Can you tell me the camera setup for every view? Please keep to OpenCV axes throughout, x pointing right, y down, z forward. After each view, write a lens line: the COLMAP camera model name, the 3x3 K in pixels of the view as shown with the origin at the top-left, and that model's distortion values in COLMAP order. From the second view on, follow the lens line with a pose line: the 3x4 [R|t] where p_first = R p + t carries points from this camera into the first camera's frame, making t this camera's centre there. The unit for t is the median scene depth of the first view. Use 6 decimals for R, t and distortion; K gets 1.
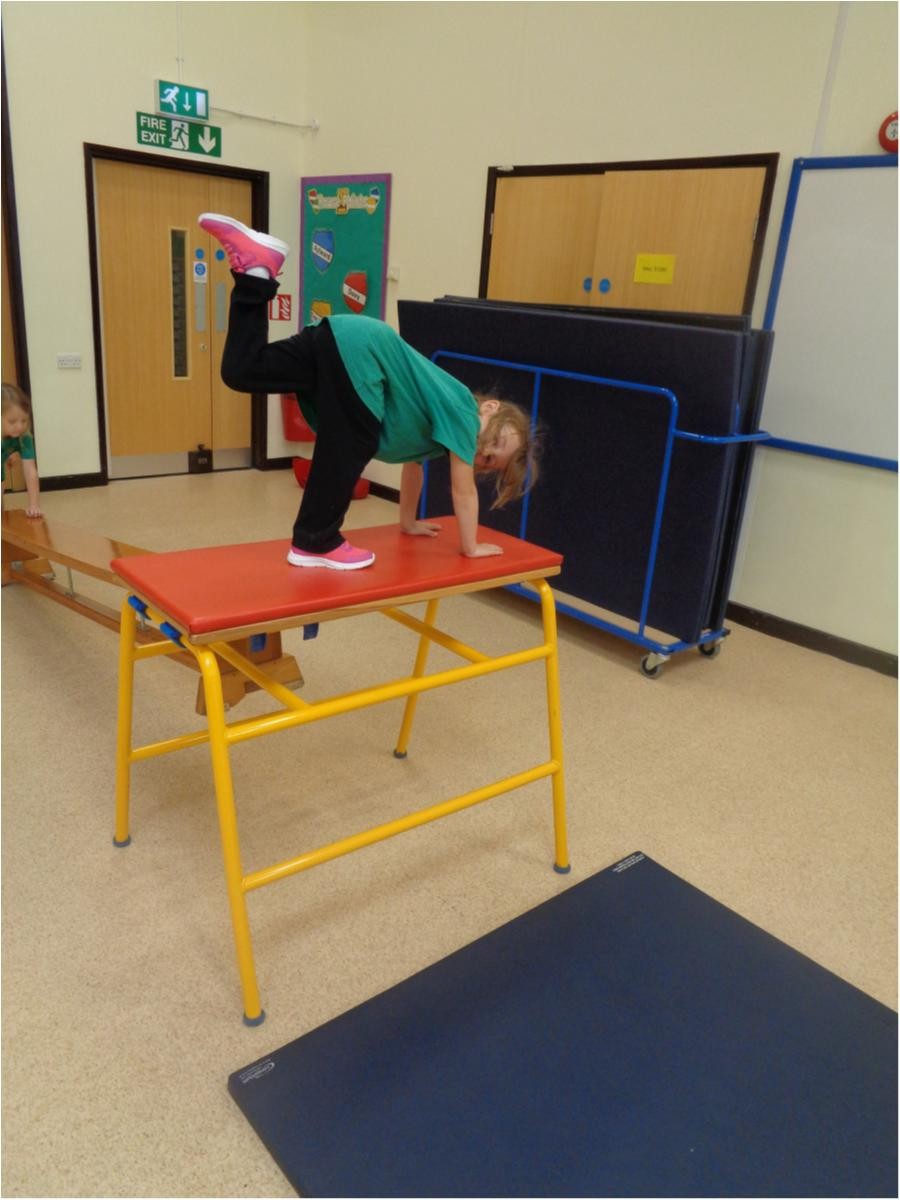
lens RADIAL K [[892.7, 0, 448.2], [0, 892.7, 595.1], [0, 0, 1]] dist [0.004141, 0.001716]
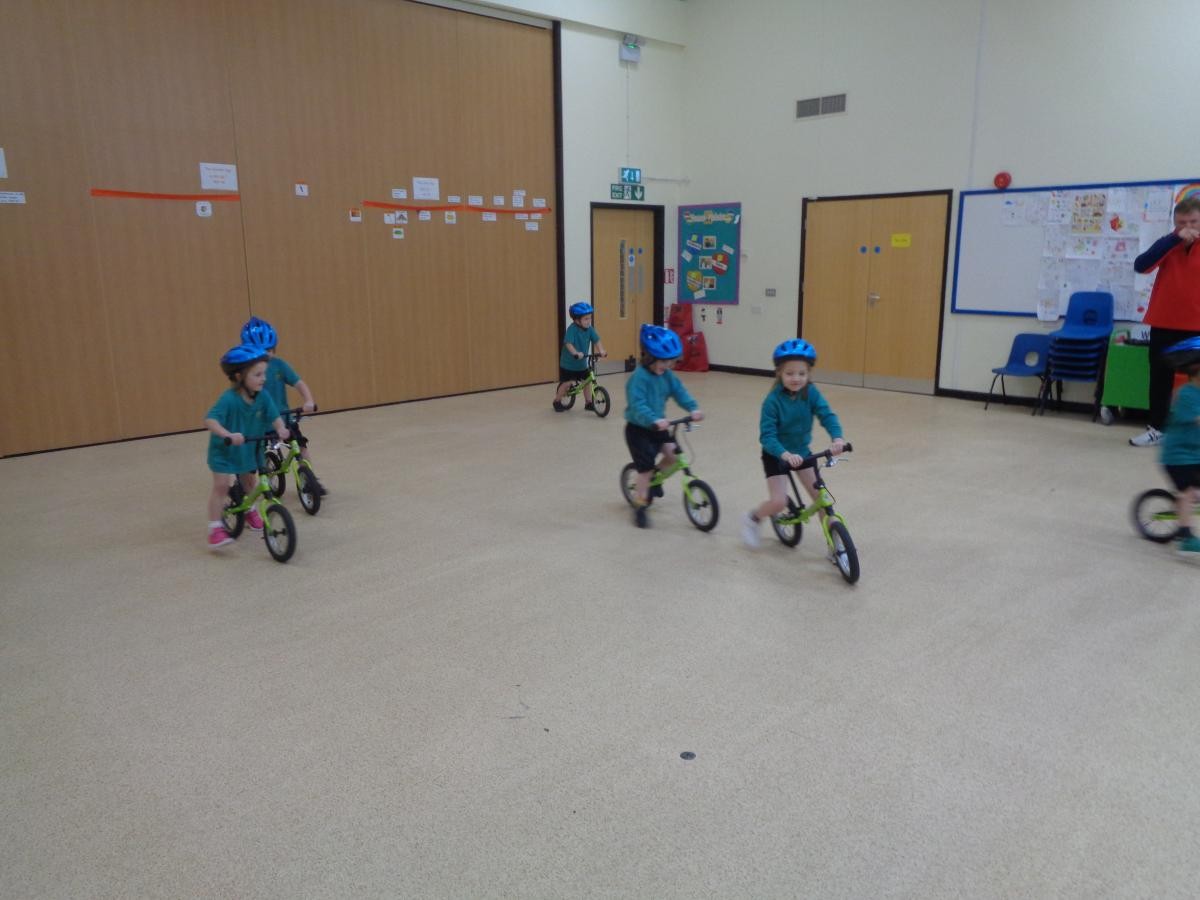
lens RADIAL K [[892.7, 0, 603.3], [0, 892.7, 452.2], [0, 0, 1]] dist [0.004141, 0.001716]
pose [[0.996481, -0.083793, 0.001943, -0.405482], [0.083406, 0.989056, -0.121707, 0.265653], [0.008277, 0.121441, 0.992564, -0.836231]]
